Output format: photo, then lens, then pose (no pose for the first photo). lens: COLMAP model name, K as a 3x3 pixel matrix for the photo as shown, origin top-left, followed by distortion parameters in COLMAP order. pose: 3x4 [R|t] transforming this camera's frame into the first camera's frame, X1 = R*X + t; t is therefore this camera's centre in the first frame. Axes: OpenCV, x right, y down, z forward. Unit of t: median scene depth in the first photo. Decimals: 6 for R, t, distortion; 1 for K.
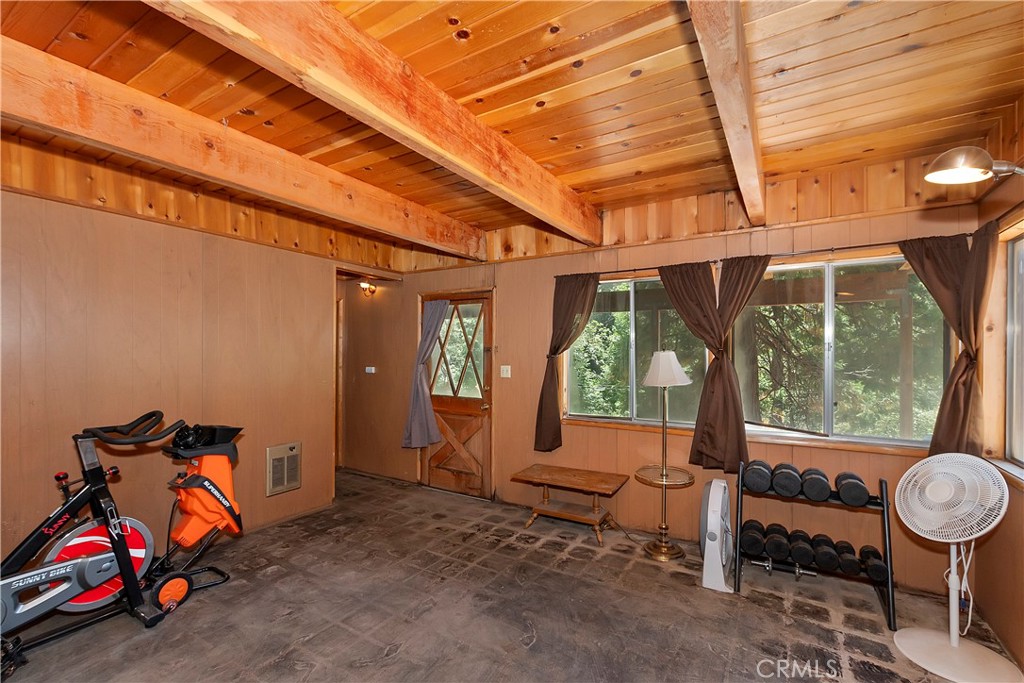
lens RADIAL K [[443.0, 0, 516.8], [0, 443.0, 356.4], [0, 0, 1]] dist [0.003913, 0.000143]
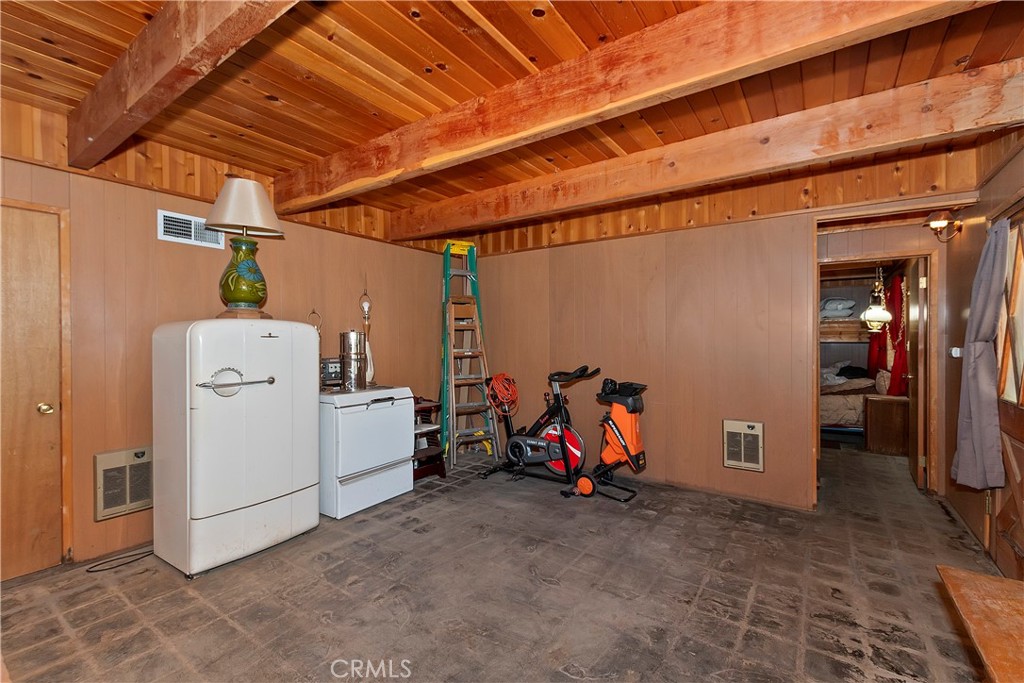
lens RADIAL K [[446.0, 0, 512.8], [0, 446.0, 344.0], [0, 0, 1]] dist [0.000880, -0.000516]
pose [[-0.061045, 0.006499, -0.998114, 0.566360], [-0.007262, 0.999949, 0.006955, 0.029613], [0.998109, 0.007673, -0.060995, 0.635350]]
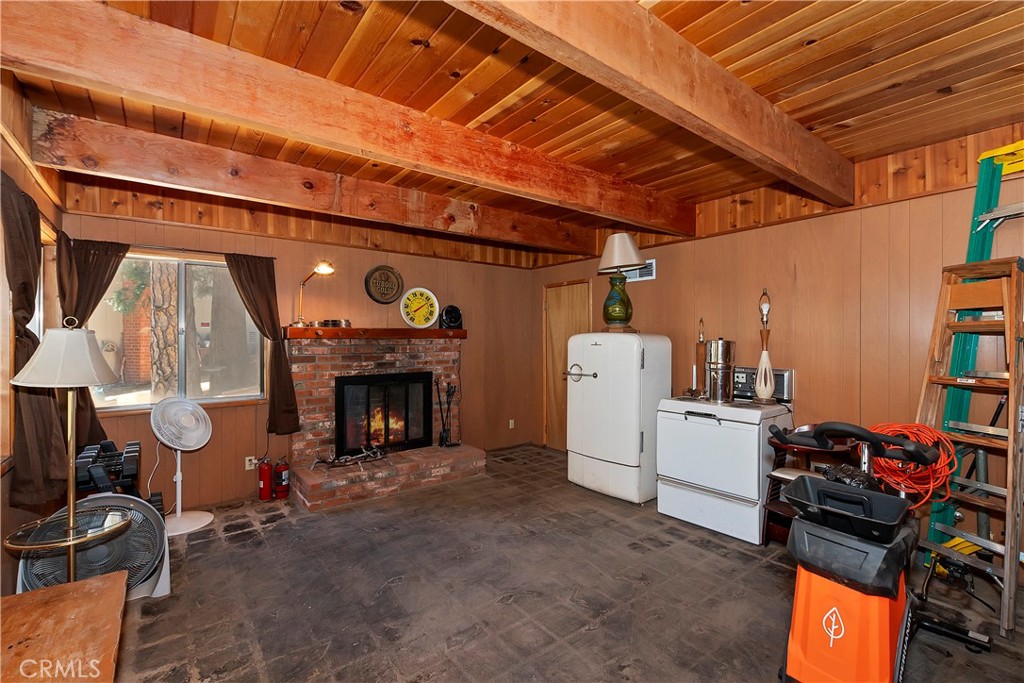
lens RADIAL K [[452.5, 0, 501.8], [0, 452.5, 331.3], [0, 0, 1]] dist [0.002315, -0.000143]
pose [[-0.925223, 0.002014, 0.379419, -0.462116], [-0.000934, 0.999971, -0.007585, -0.001226], [-0.379423, -0.007372, -0.925194, 1.354741]]
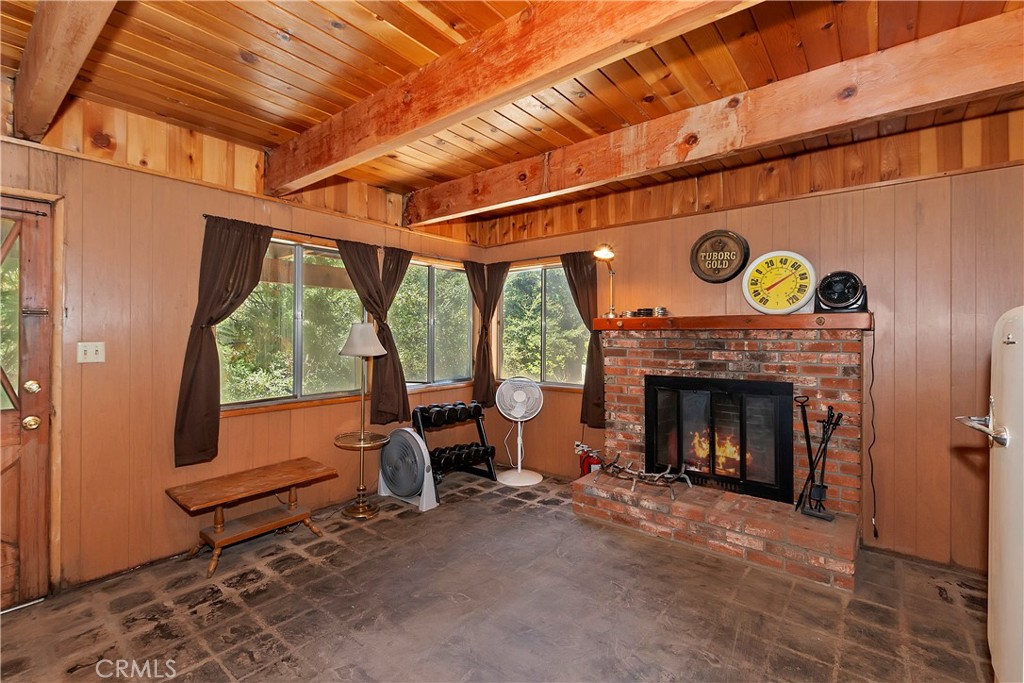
lens RADIAL K [[452.5, 0, 501.8], [0, 452.5, 331.3], [0, 0, 1]] dist [0.002315, -0.000143]
pose [[0.150576, 0.001256, 0.988598, -0.684259], [0.004576, 0.999988, -0.001968, 0.013380], [-0.988588, 0.004820, 0.150569, 0.503062]]
